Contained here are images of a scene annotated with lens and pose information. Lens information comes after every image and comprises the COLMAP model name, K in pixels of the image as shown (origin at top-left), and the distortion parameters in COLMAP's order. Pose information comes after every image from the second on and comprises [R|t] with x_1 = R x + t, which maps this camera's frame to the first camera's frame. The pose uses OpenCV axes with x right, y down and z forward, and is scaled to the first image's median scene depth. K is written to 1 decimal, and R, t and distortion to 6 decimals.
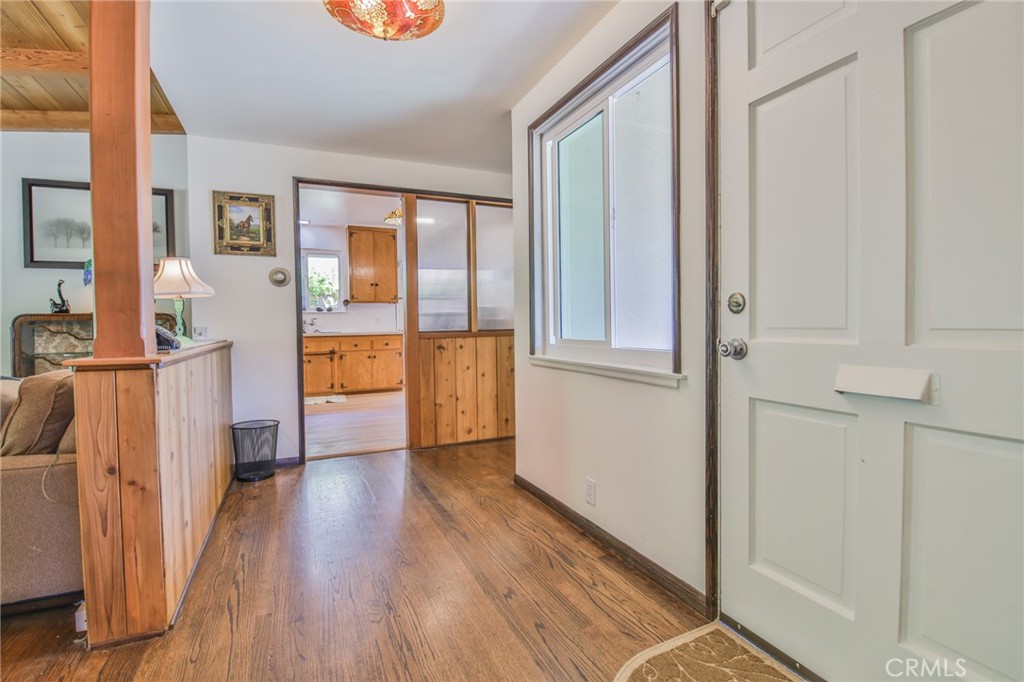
lens RADIAL K [[468.9, 0, 512.8], [0, 468.9, 335.0], [0, 0, 1]] dist [-0.003230, -0.008979]
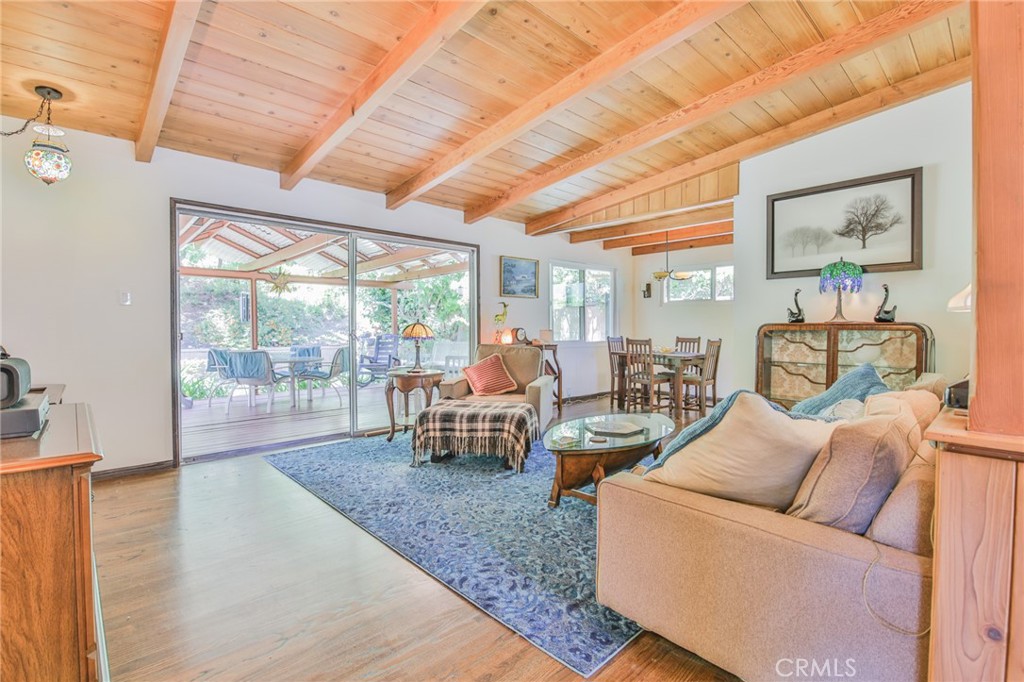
lens RADIAL K [[468.9, 0, 512.8], [0, 468.9, 335.0], [0, 0, 1]] dist [-0.003230, -0.008979]
pose [[0.313212, 0.031064, -0.949175, -0.242197], [-0.026644, 0.999359, 0.023914, -0.032166], [0.949309, 0.017800, 0.313839, 0.119482]]
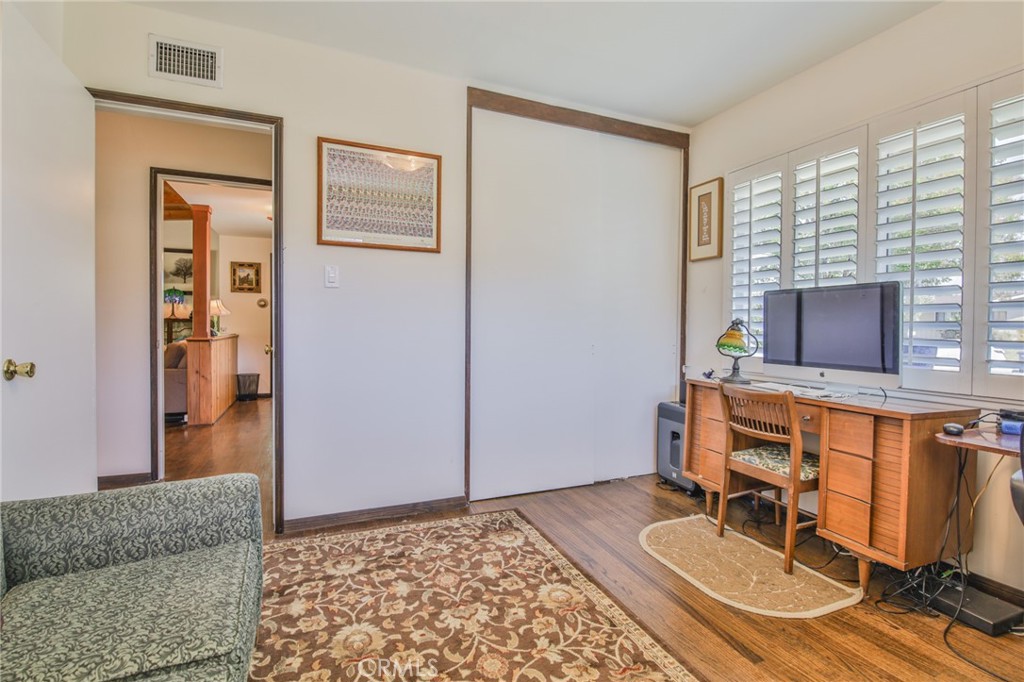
lens RADIAL K [[468.9, 0, 512.8], [0, 468.9, 335.0], [0, 0, 1]] dist [-0.003230, -0.008979]
pose [[0.999376, 0.023133, -0.026678, 0.657109], [-0.023264, 0.999719, -0.004627, -0.002733], [0.026563, 0.005244, 0.999633, -1.019024]]
